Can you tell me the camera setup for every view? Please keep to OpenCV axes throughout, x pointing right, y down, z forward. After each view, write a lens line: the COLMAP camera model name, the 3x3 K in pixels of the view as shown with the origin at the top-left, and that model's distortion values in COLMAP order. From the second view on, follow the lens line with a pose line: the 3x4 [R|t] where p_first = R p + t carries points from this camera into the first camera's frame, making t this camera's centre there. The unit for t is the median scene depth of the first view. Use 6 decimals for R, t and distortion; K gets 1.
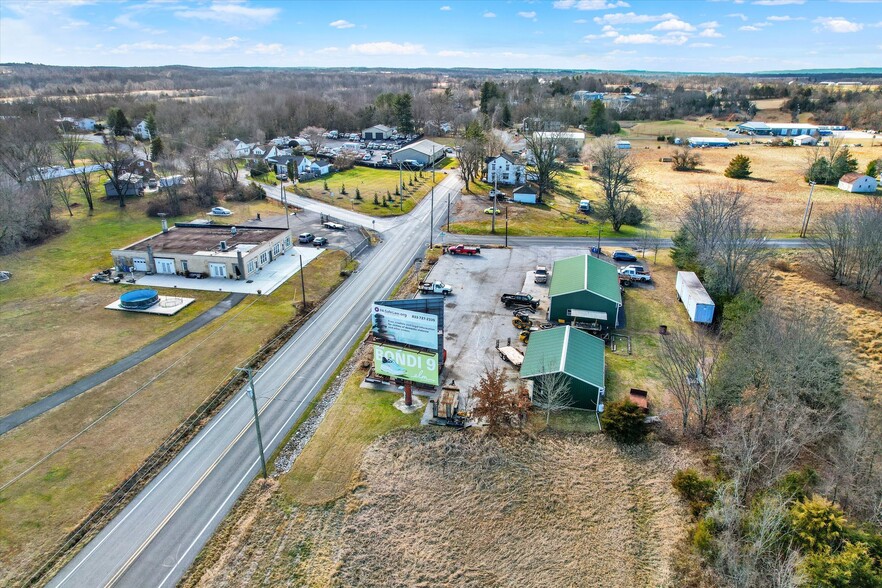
lens RADIAL K [[572.7, 0, 445.9], [0, 572.7, 302.6], [0, 0, 1]] dist [-0.074505, 0.065274]
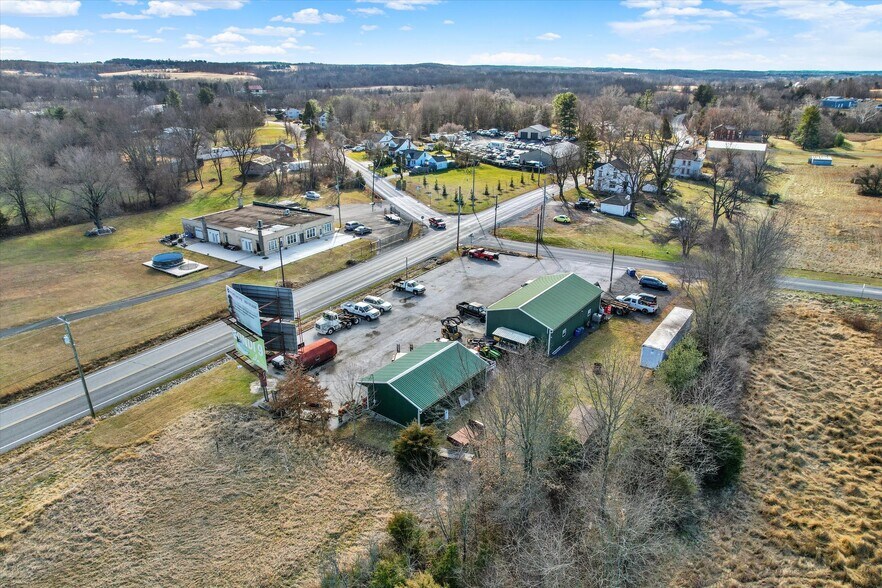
lens RADIAL K [[572.7, 0, 445.9], [0, 572.7, 302.6], [0, 0, 1]] dist [-0.074505, 0.065274]
pose [[0.921774, 0.147688, -0.358499, 0.339968], [-0.147680, 0.988651, 0.027571, -0.029324], [0.358502, 0.027528, 0.933123, 0.079754]]
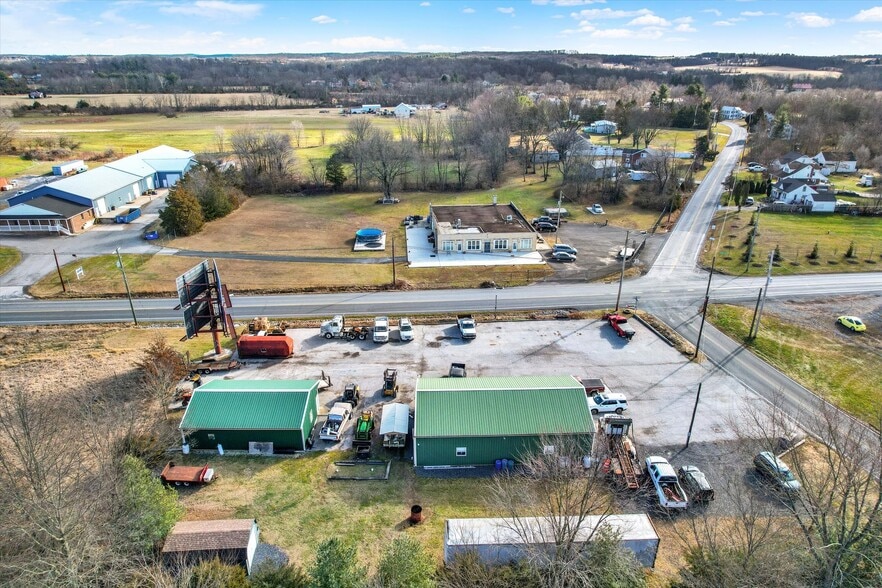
lens RADIAL K [[572.7, 0, 445.9], [0, 572.7, 302.6], [0, 0, 1]] dist [-0.074505, 0.065274]
pose [[0.256020, 0.377226, -0.890030, 0.611167], [-0.368360, 0.889319, 0.270965, -0.235588], [0.893736, 0.258480, 0.366639, 0.549629]]
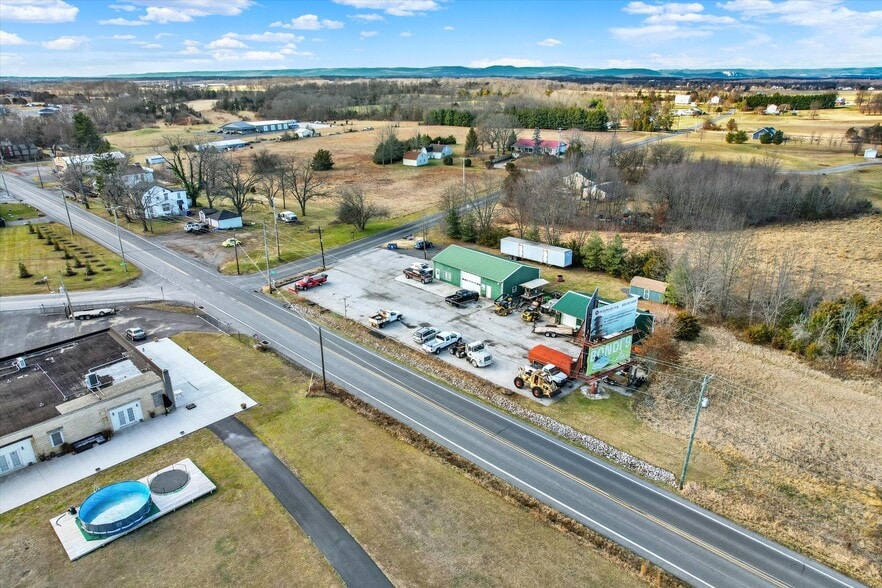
lens RADIAL K [[572.7, 0, 445.9], [0, 572.7, 302.6], [0, 0, 1]] dist [-0.074505, 0.065274]
pose [[0.549668, -0.318221, 0.772399, -0.566999], [0.322431, 0.933775, 0.155253, -0.135899], [-0.770651, 0.163708, 0.615870, 0.300534]]
